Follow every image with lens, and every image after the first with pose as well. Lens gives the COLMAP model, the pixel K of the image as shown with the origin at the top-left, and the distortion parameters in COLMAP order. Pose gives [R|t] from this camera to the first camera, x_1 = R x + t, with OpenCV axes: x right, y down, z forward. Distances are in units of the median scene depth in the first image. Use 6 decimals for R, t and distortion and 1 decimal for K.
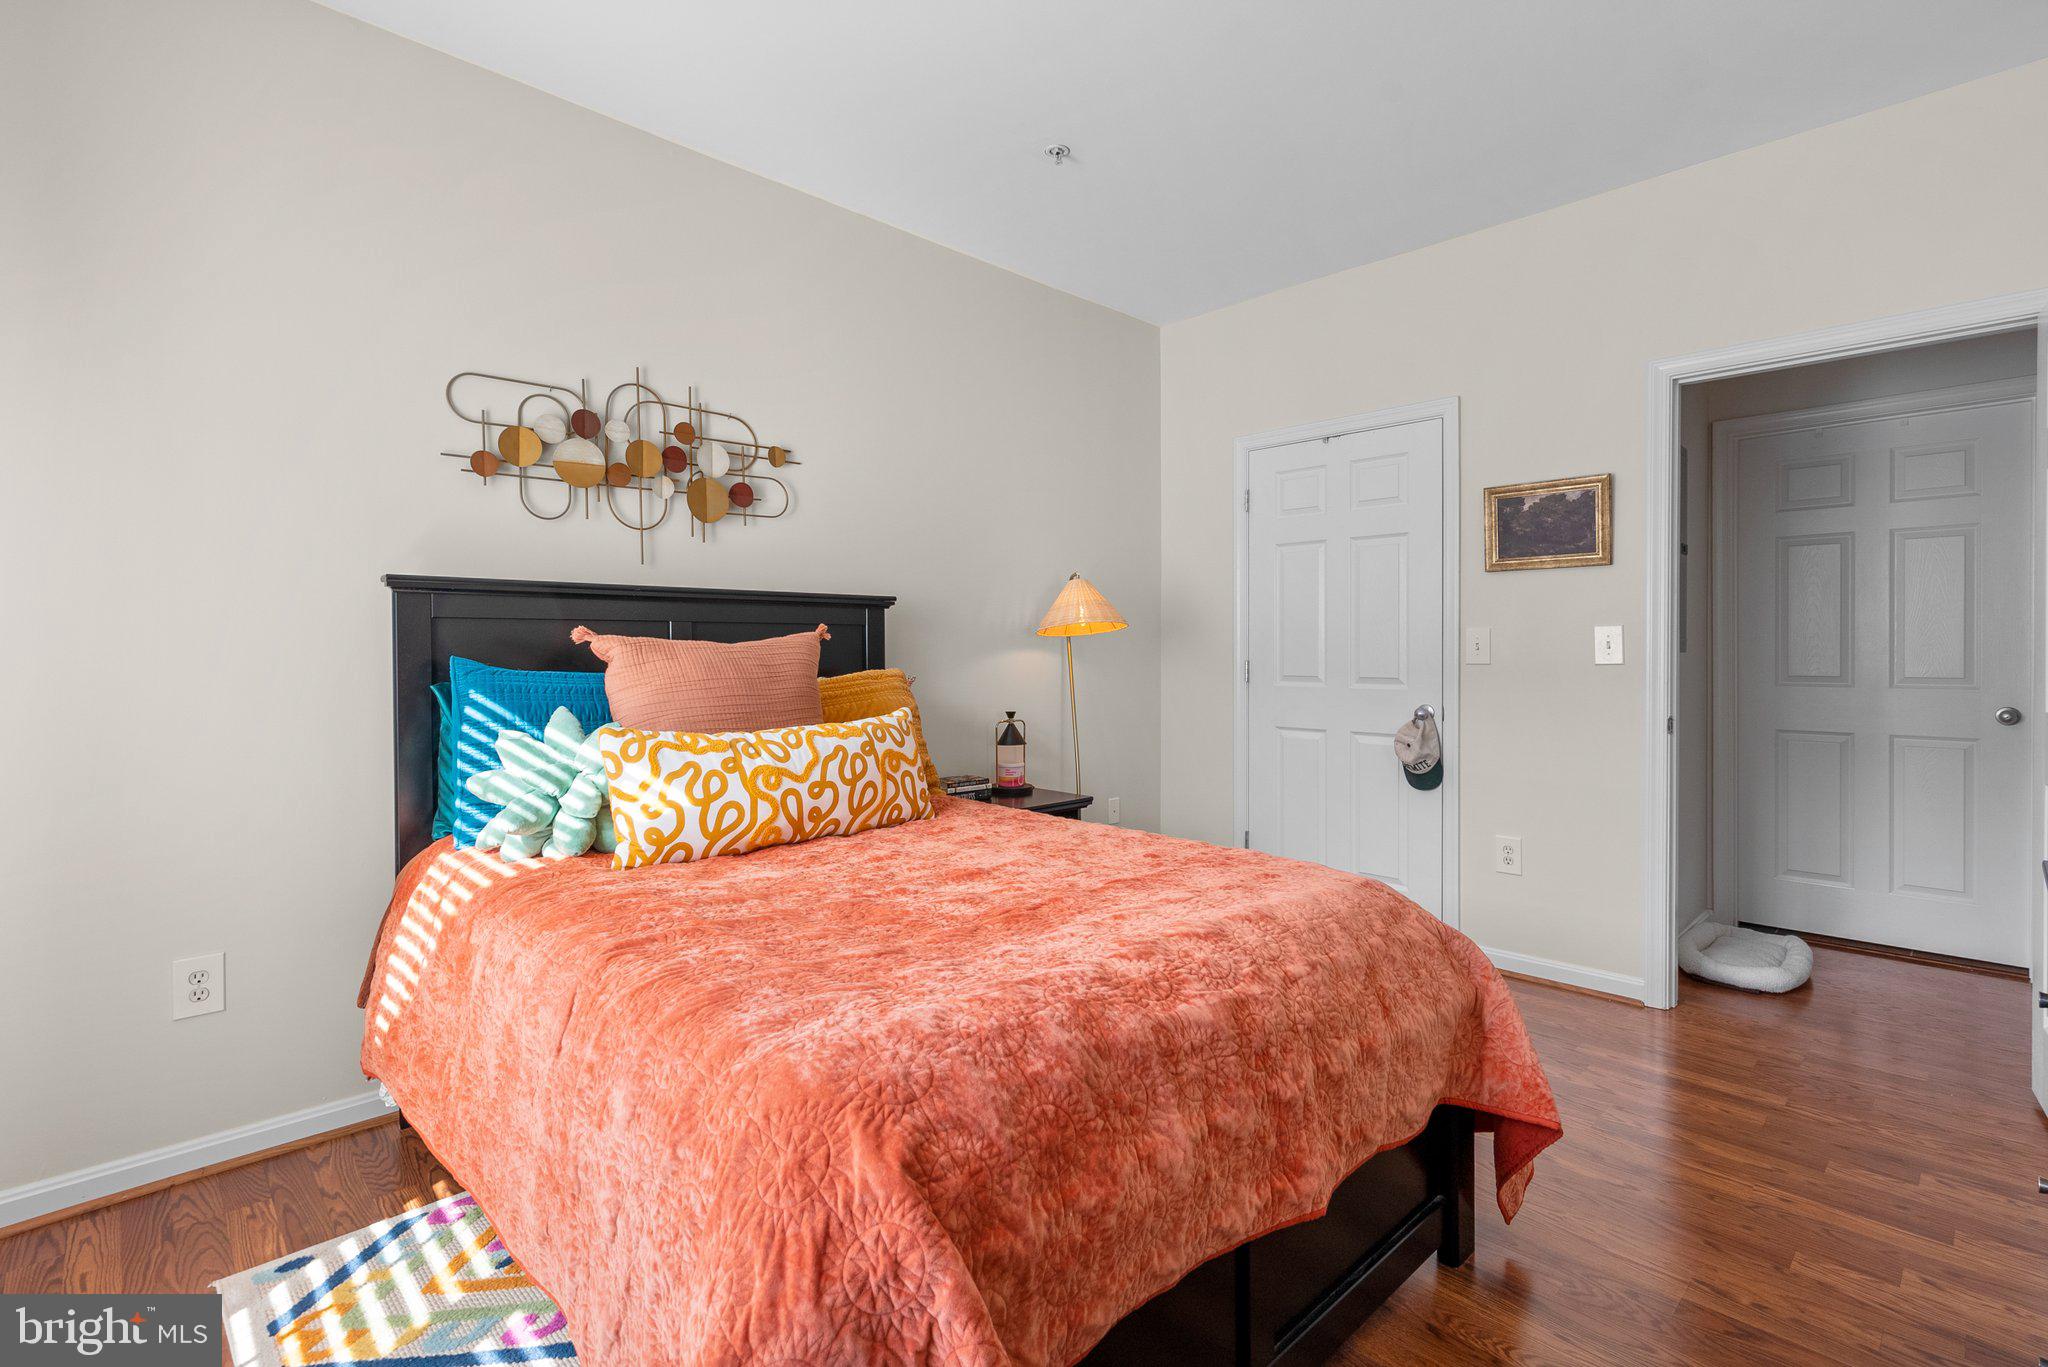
lens RADIAL K [[943.9, 0, 1025.3], [0, 943.9, 668.2], [0, 0, 1]] dist [-0.008794, 0.003731]
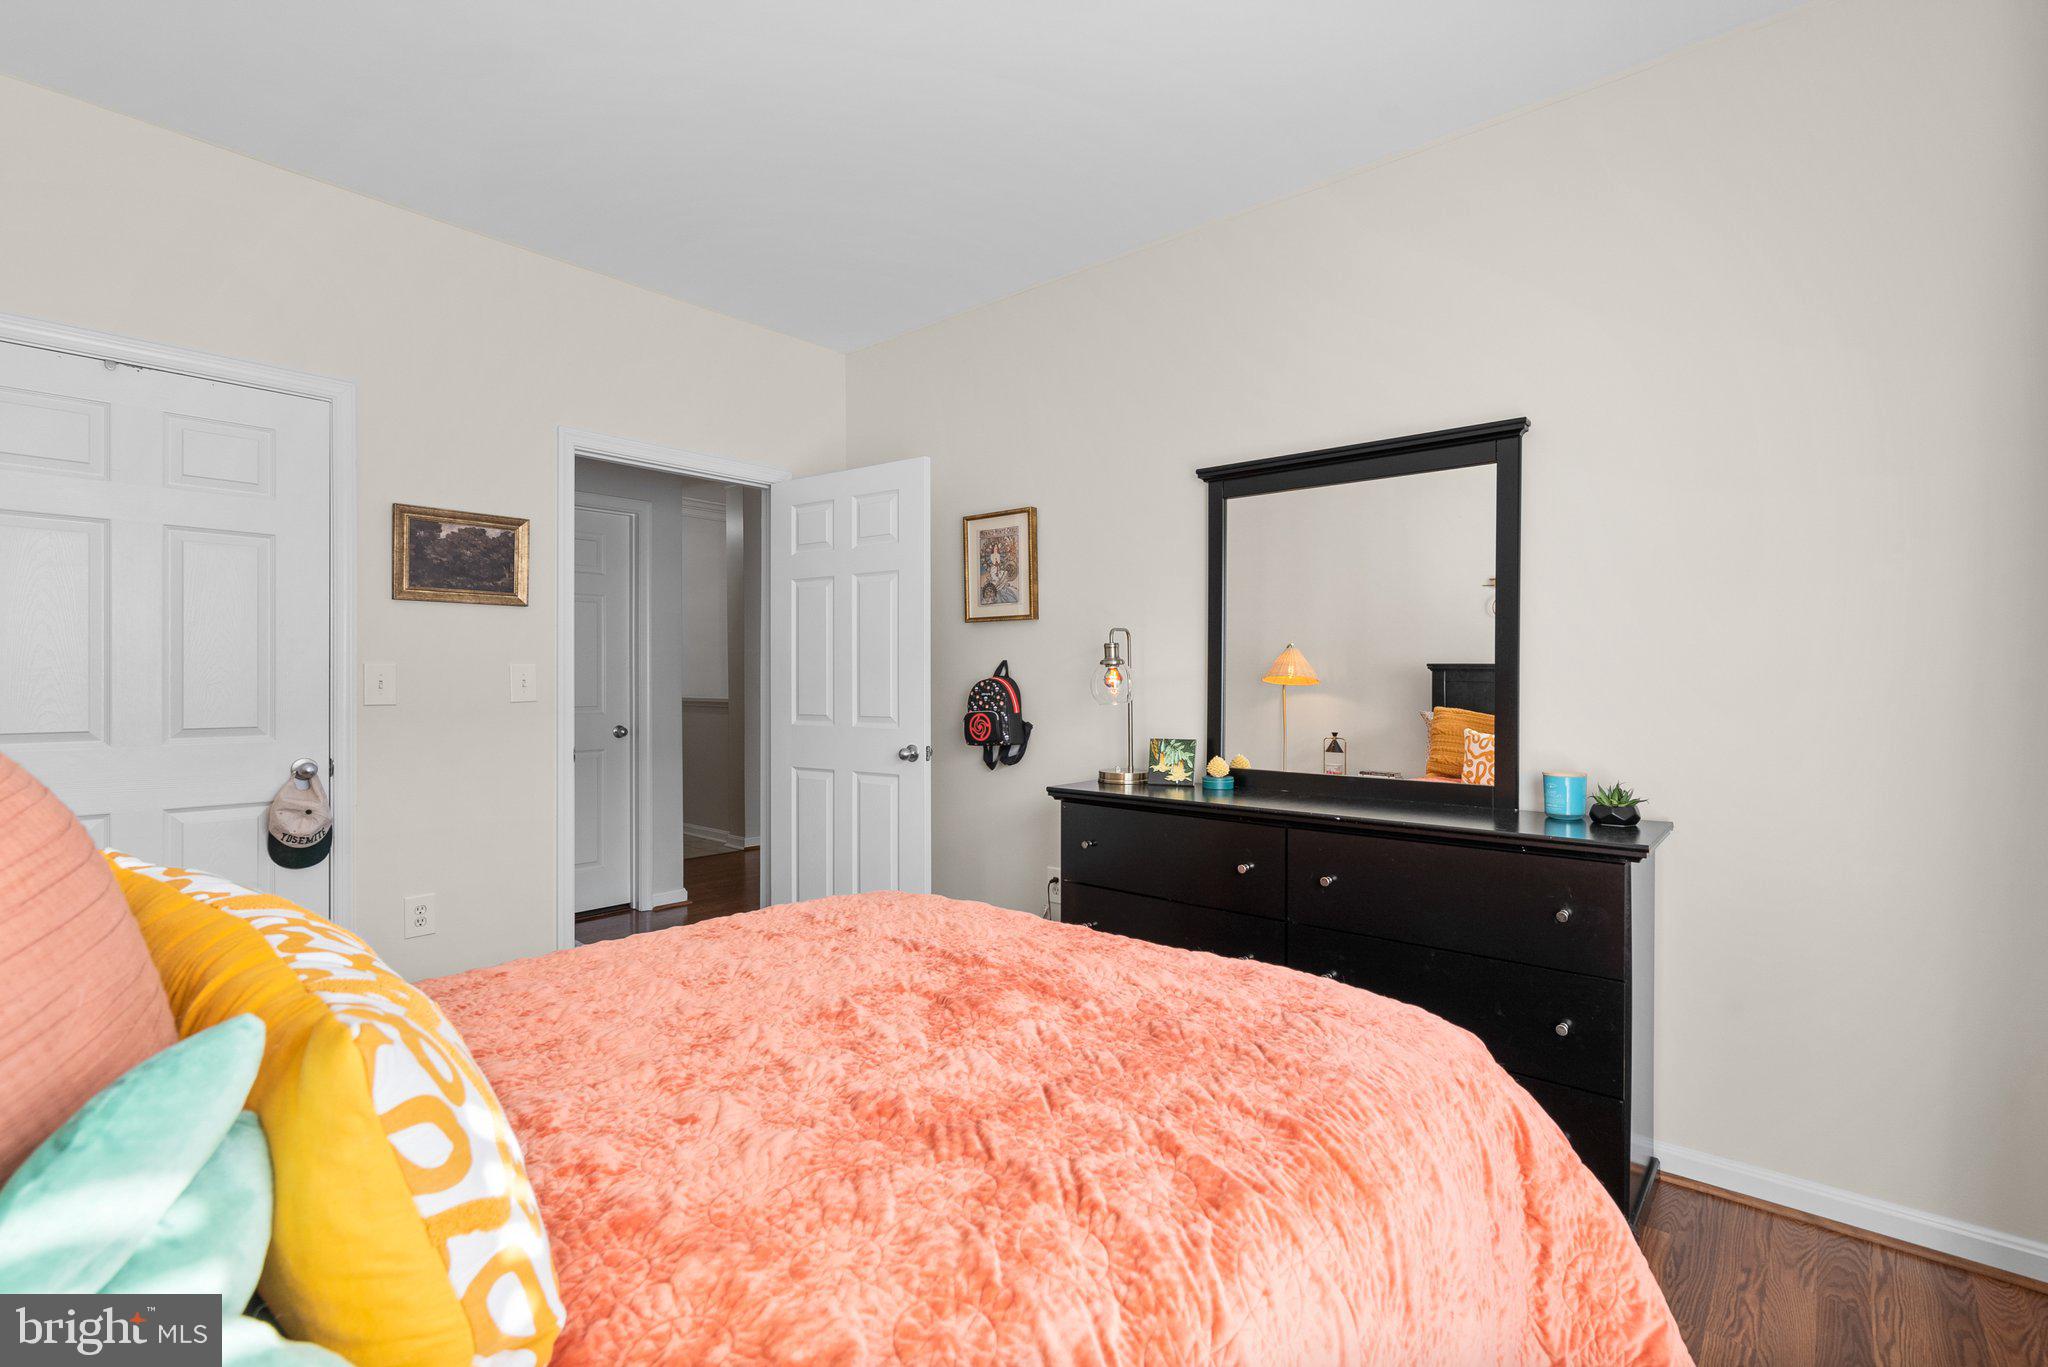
lens RADIAL K [[943.9, 0, 1025.5], [0, 943.9, 684.4], [0, 0, 1]] dist [-0.008794, 0.003731]
pose [[-0.098728, 0.002817, 0.995110, -0.450401], [0.021266, 0.999774, -0.000720, -0.010440], [-0.994887, 0.021091, -0.098766, 0.525726]]
